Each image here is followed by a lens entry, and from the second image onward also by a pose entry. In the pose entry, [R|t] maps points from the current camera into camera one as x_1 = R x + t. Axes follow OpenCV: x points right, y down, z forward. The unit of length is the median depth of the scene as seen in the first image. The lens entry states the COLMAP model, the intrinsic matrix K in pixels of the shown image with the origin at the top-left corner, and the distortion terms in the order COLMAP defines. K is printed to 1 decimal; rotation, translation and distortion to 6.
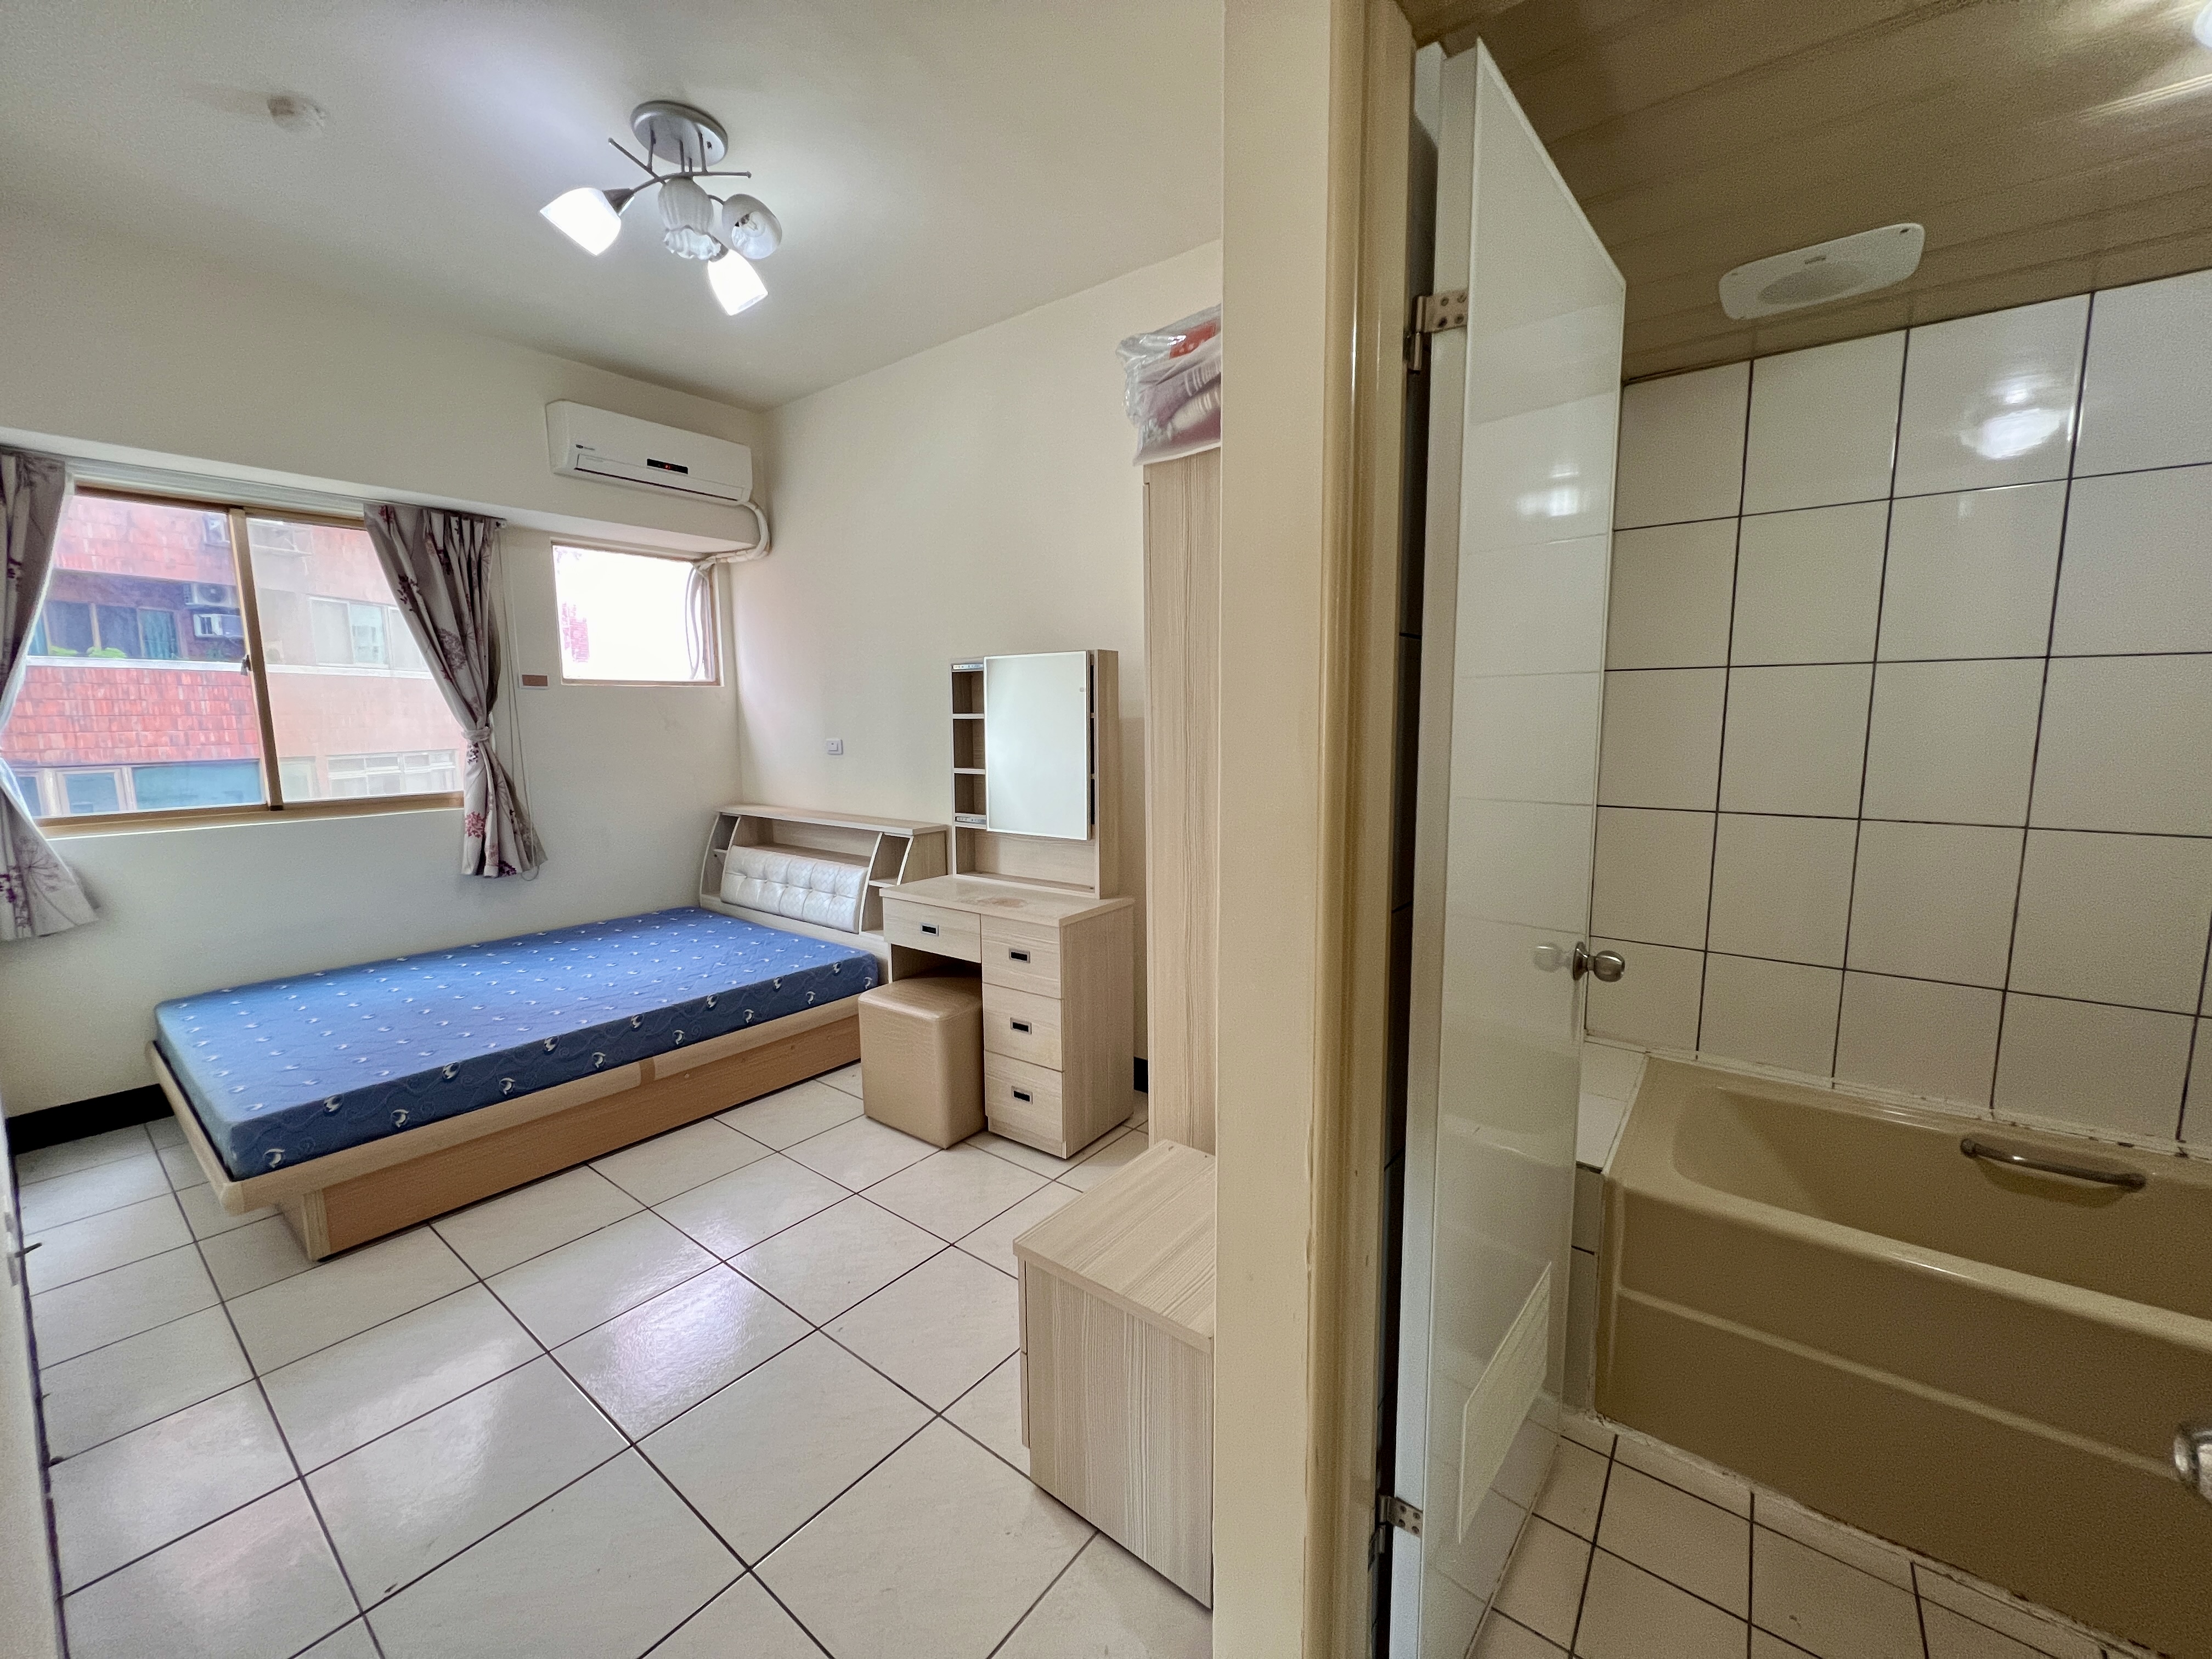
lens RADIAL K [[877.3, 0, 1093.0], [0, 877.3, 822.8], [0, 0, 1]] dist [0.004188, 0.000085]
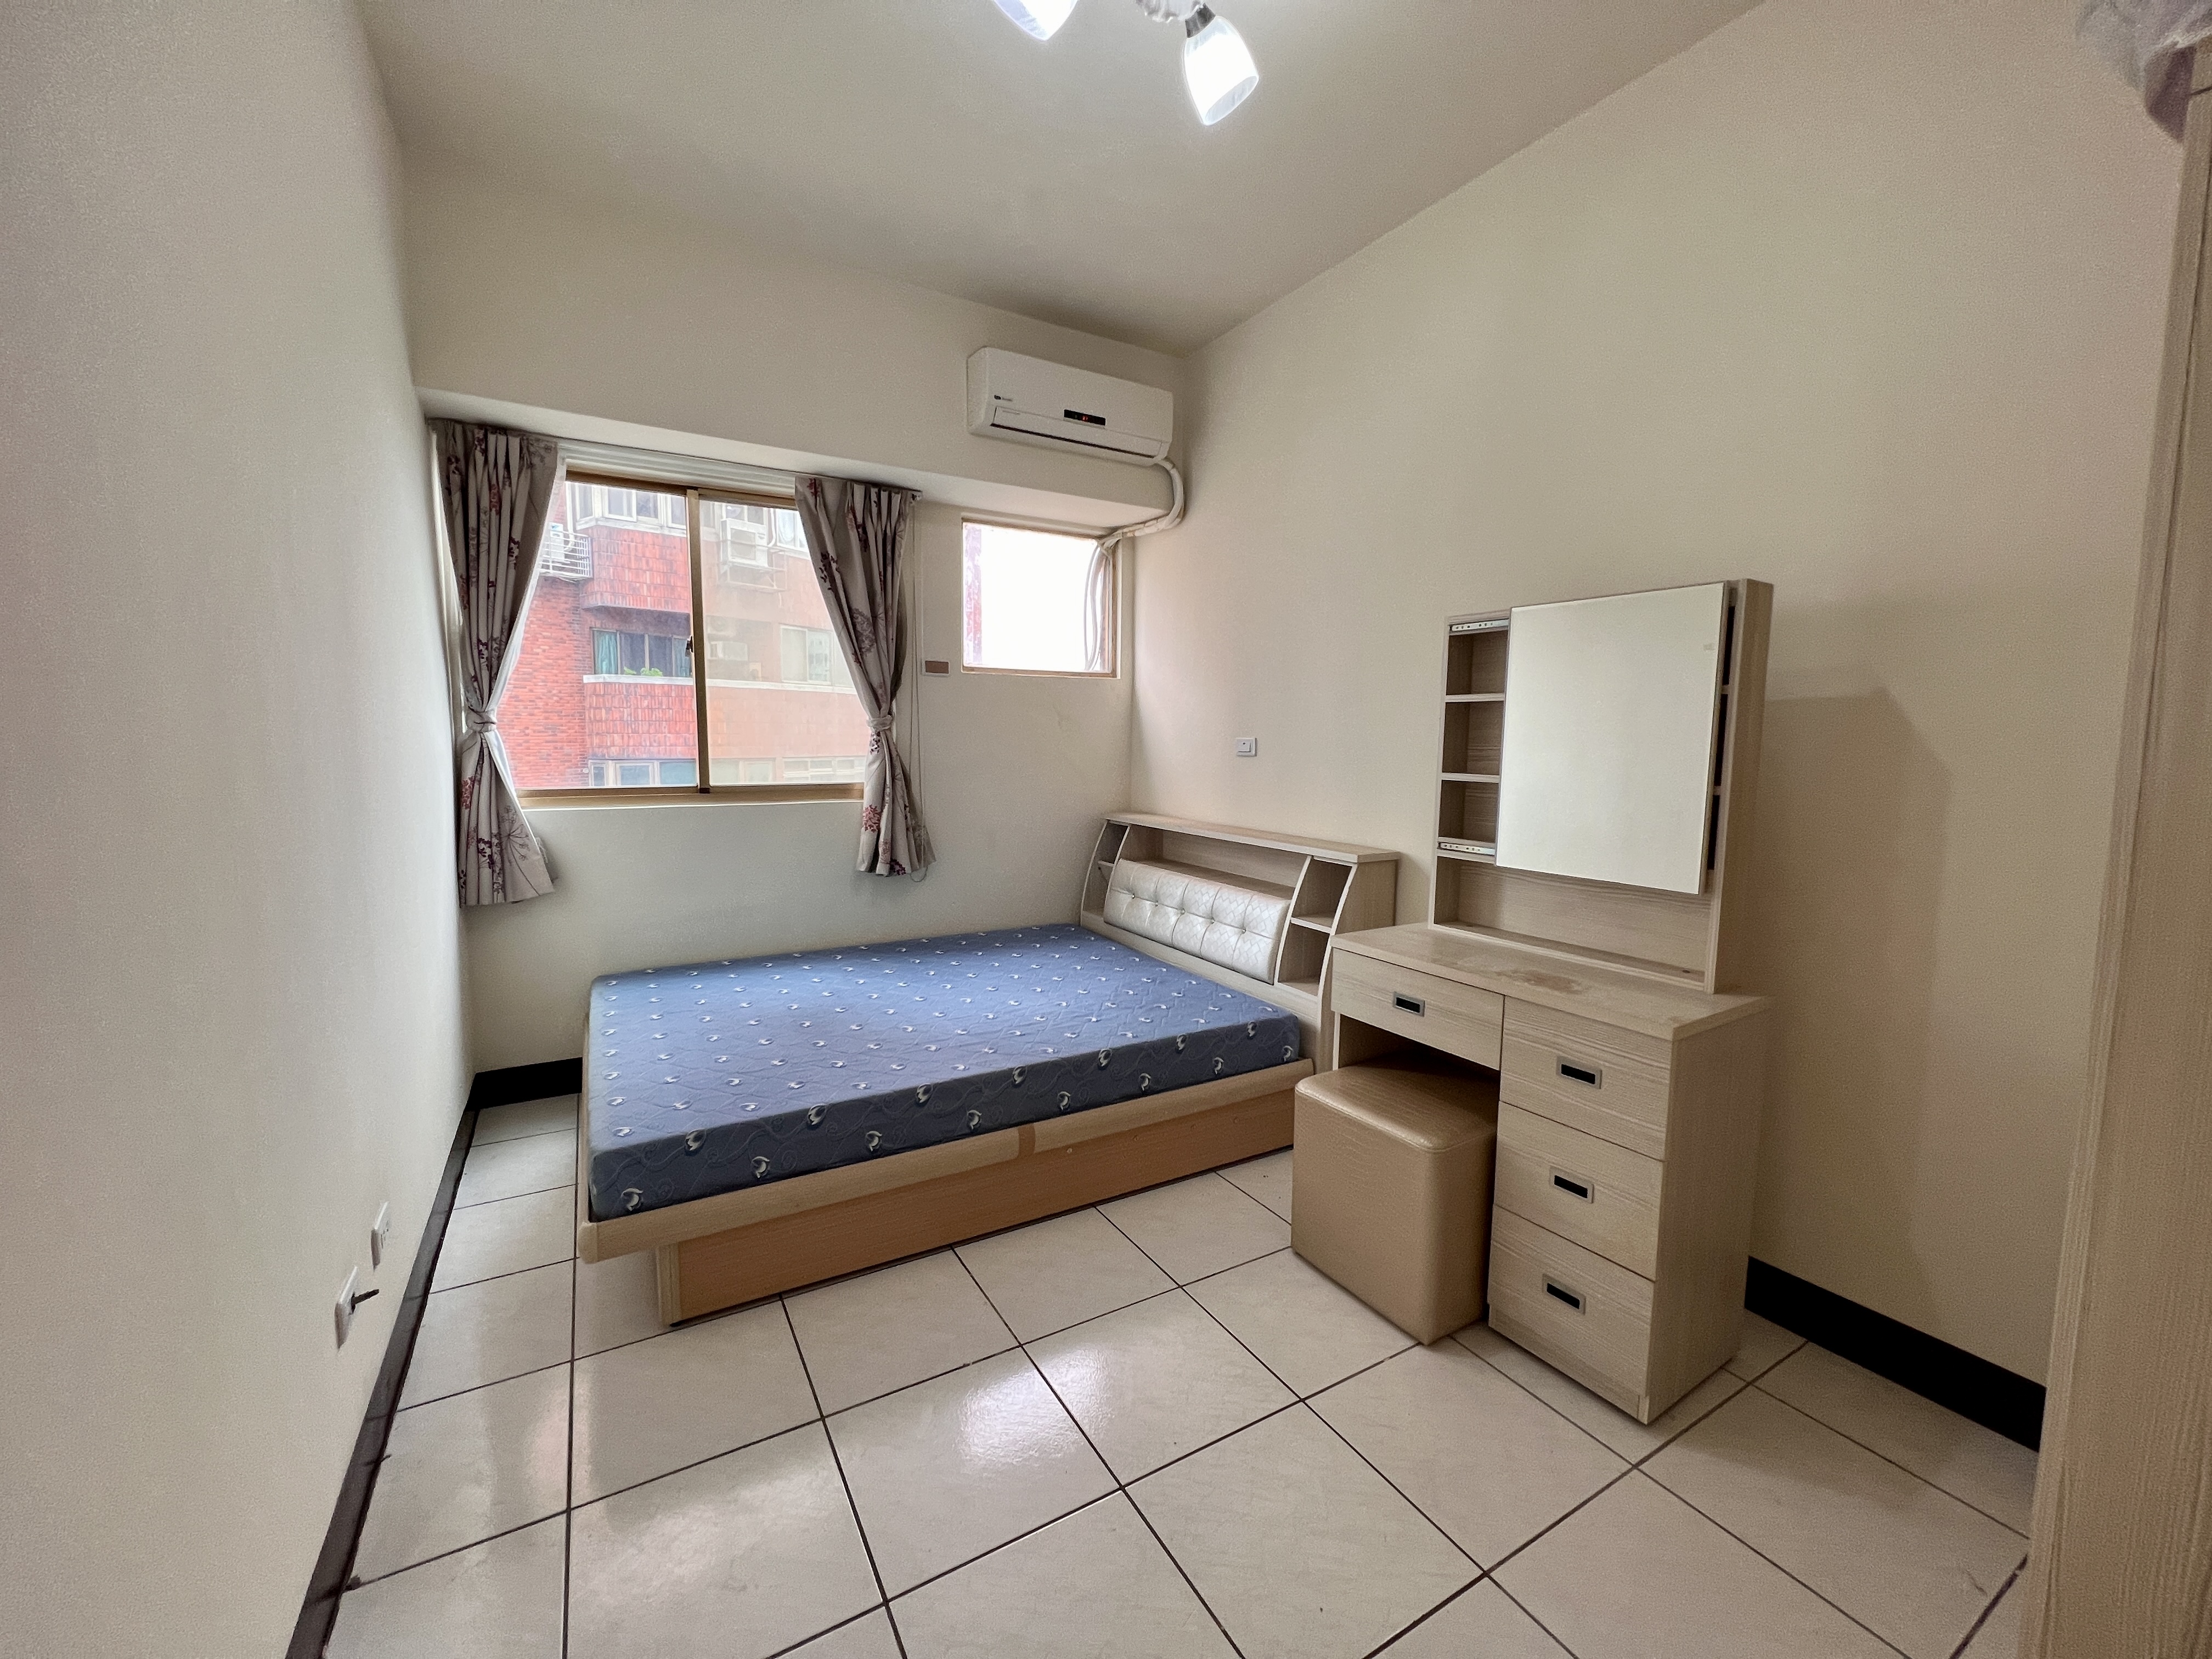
lens RADIAL K [[877.3, 0, 1103.3], [0, 877.3, 823.7], [0, 0, 1]] dist [0.004188, 0.000085]
pose [[0.930531, 0.054592, -0.362121, -0.171160], [-0.063283, 0.997921, -0.012173, 0.004413], [0.360704, 0.034244, 0.932052, 0.277164]]
